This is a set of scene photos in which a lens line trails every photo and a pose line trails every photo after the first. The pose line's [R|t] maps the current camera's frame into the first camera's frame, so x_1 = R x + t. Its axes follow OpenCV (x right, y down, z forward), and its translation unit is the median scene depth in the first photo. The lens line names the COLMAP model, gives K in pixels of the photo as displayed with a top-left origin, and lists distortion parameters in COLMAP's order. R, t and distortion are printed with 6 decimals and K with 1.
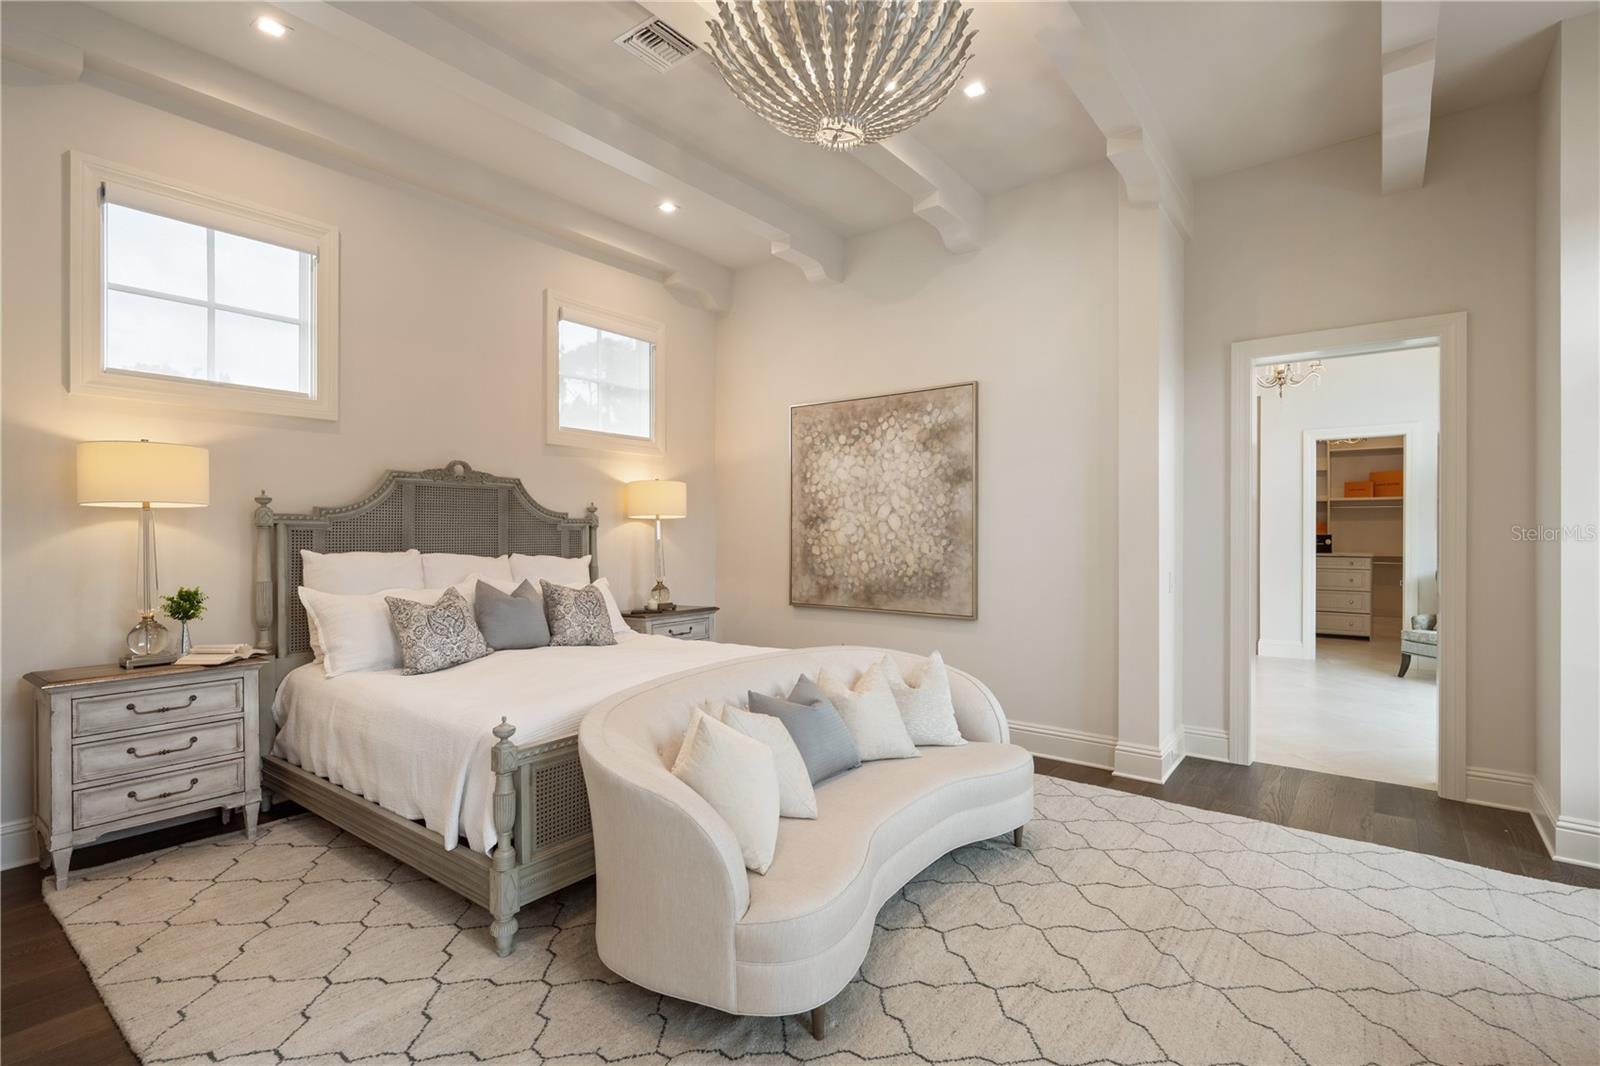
lens RADIAL K [[751.0, 0, 799.0], [0, 751.0, 536.7], [0, 0, 1]] dist [-0.000896, -0.000311]
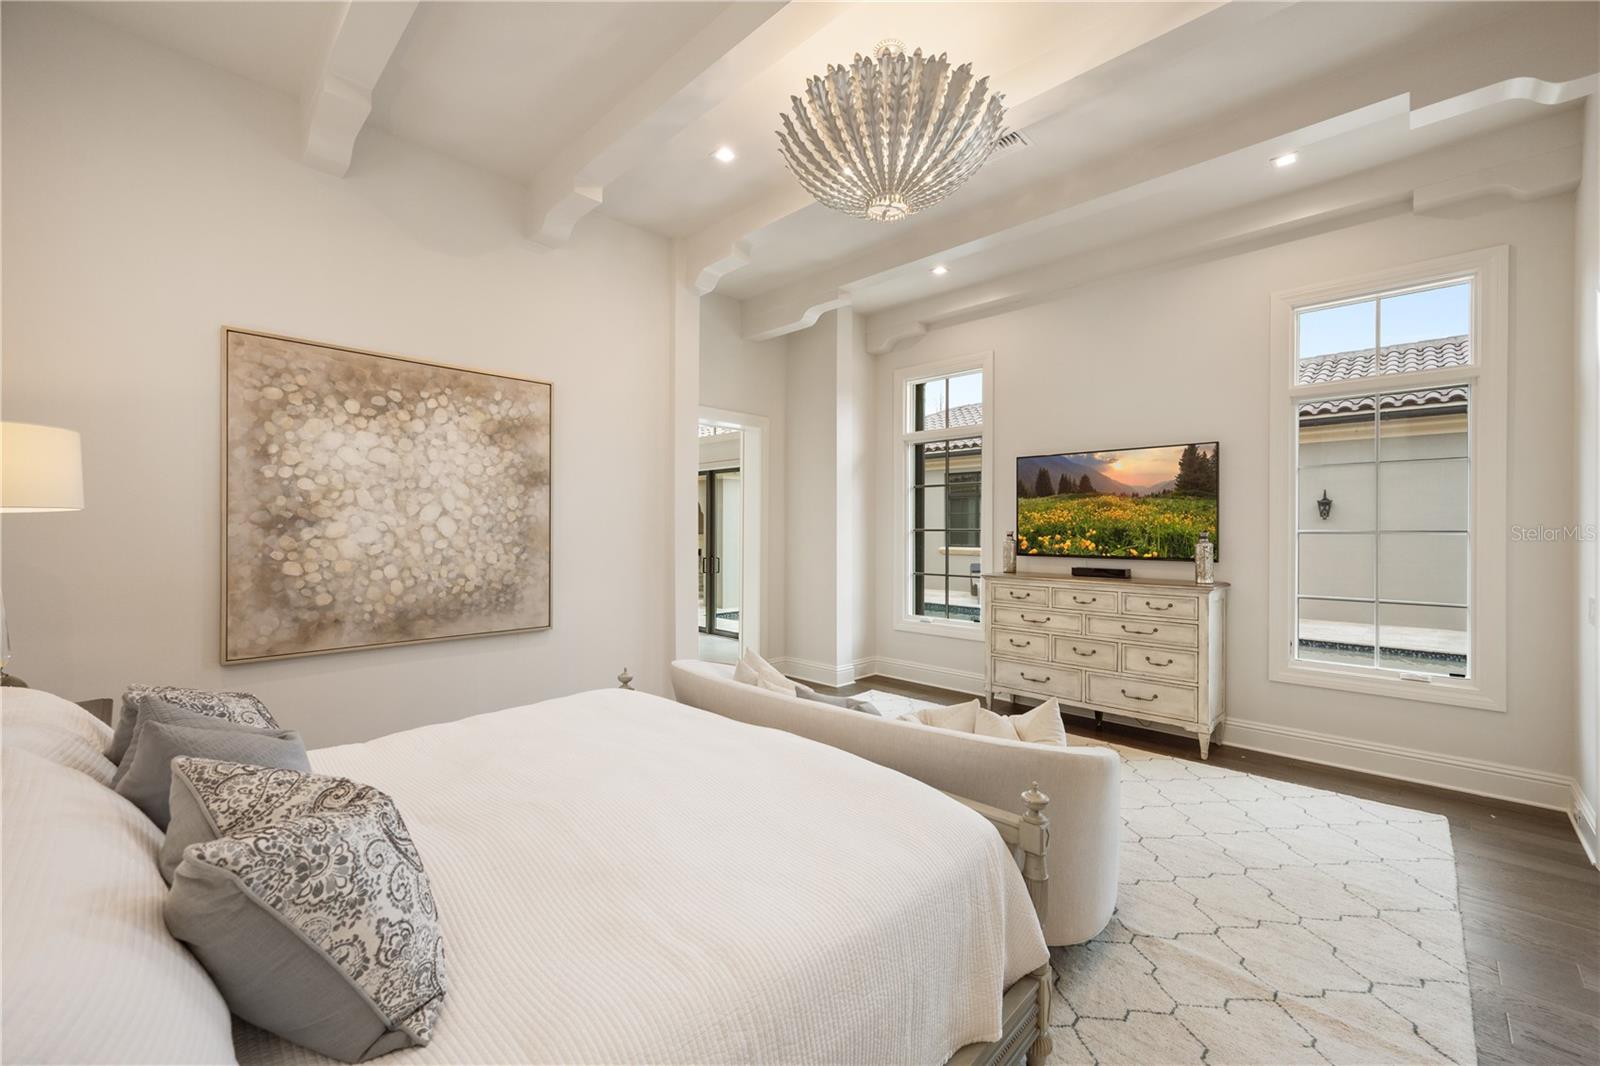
lens RADIAL K [[637.0, 0, 800.1], [0, 637.0, 534.7], [0, 0, 1]] dist [0.000491, 0.000058]
pose [[0.107809, -0.006596, 0.994150, -0.501910], [0.004235, 0.999972, 0.006175, -0.013395], [-0.994163, 0.003544, 0.107834, 0.543935]]
